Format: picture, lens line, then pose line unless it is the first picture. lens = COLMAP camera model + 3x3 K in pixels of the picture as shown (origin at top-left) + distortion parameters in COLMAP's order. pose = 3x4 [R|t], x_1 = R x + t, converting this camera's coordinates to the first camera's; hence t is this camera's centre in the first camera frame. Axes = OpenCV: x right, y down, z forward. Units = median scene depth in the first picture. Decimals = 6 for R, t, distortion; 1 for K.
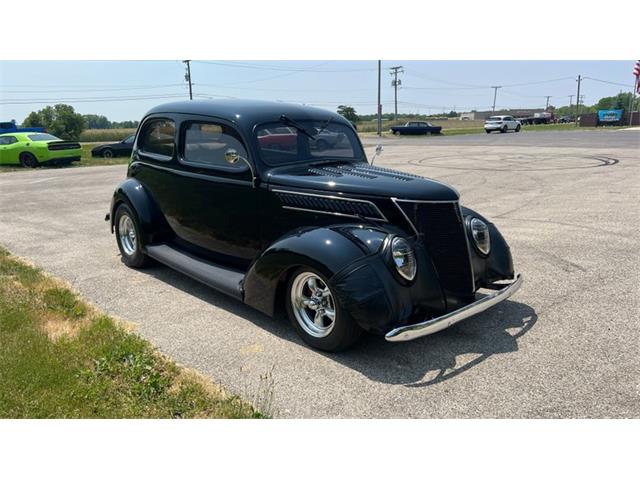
lens RADIAL K [[487.4, 0, 323.4], [0, 487.4, 239.1], [0, 0, 1]] dist [0.037916, -0.036160]
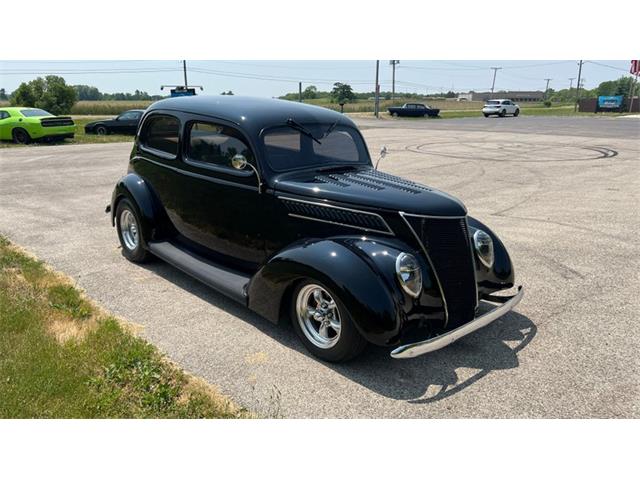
lens RADIAL K [[489.2, 0, 317.3], [0, 489.2, 244.6], [0, 0, 1]] dist [0.023727, -0.011688]
pose [[0.999671, 0.025185, 0.004888, -0.026466], [-0.025413, 0.998212, 0.054108, -0.056230], [-0.003517, -0.054214, 0.998523, -0.005672]]
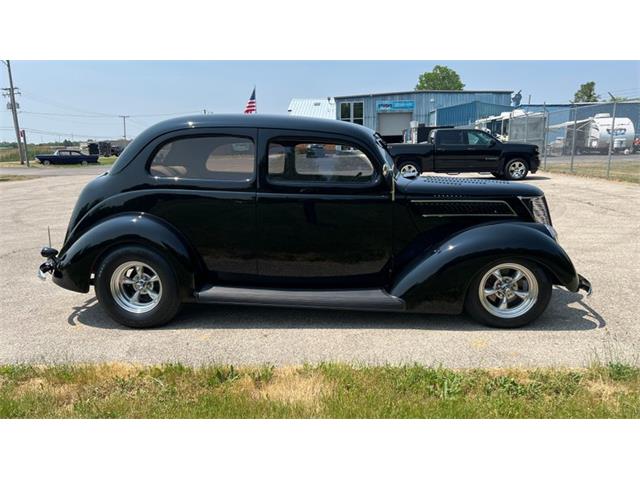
lens RADIAL K [[487.4, 0, 323.4], [0, 487.4, 239.1], [0, 0, 1]] dist [0.037916, -0.036160]
pose [[0.744321, -0.118889, 0.657154, -0.897873], [0.157007, 0.987597, 0.000839, -0.046902], [-0.649103, 0.102553, 0.753756, 0.317842]]
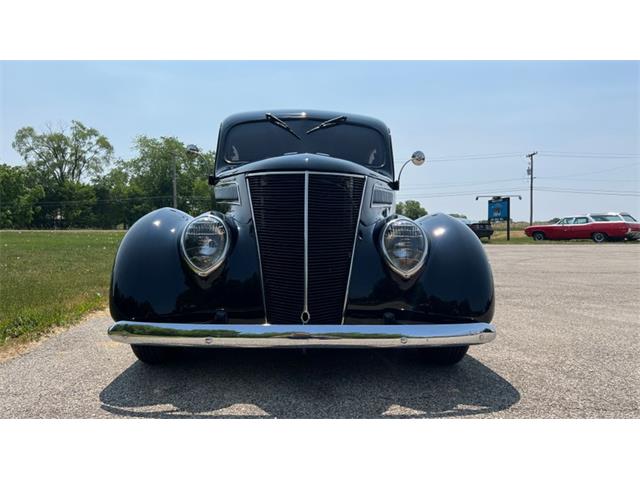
lens RADIAL K [[487.4, 0, 323.4], [0, 487.4, 239.1], [0, 0, 1]] dist [0.037916, -0.036160]
pose [[0.763241, 0.036982, -0.645055, 0.598205], [-0.164837, 0.976469, -0.139056, 0.082374], [0.624734, 0.212462, 0.751377, 0.443640]]
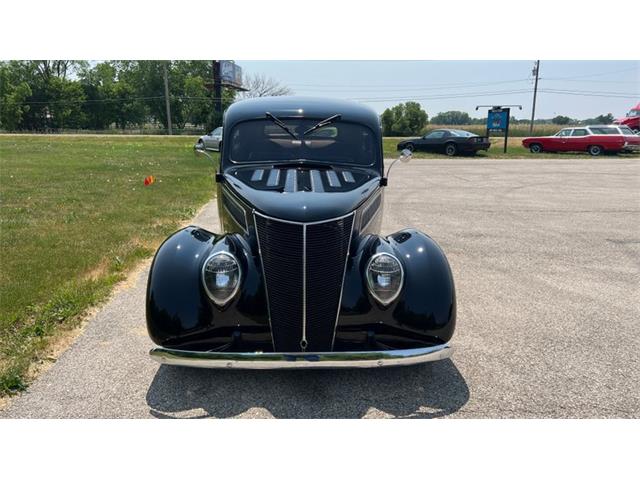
lens RADIAL K [[487.4, 0, 323.4], [0, 487.4, 239.1], [0, 0, 1]] dist [0.037916, -0.036160]
pose [[0.766569, 0.172210, -0.618640, 0.656286], [-0.168207, 0.983582, 0.065370, -0.091203], [0.619740, 0.053949, 0.782951, 0.331254]]
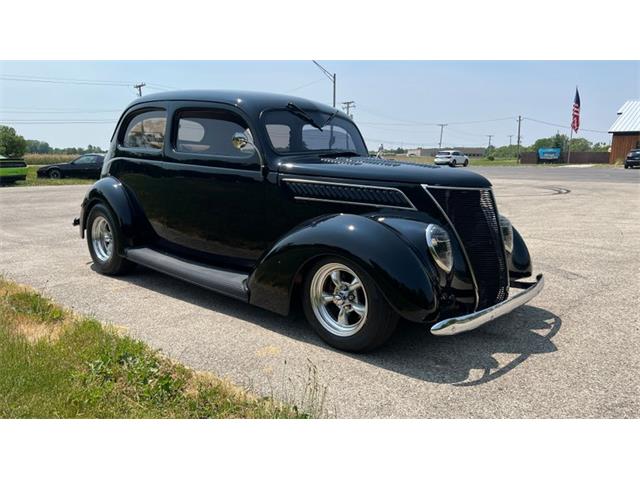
lens RADIAL K [[489.2, 0, 317.3], [0, 489.2, 244.6], [0, 0, 1]] dist [0.023727, -0.011688]
pose [[0.995789, 0.010456, 0.091074, -0.116268], [-0.005427, 0.998456, -0.055287, 0.067904], [-0.091511, 0.054560, 0.994308, 0.084910]]
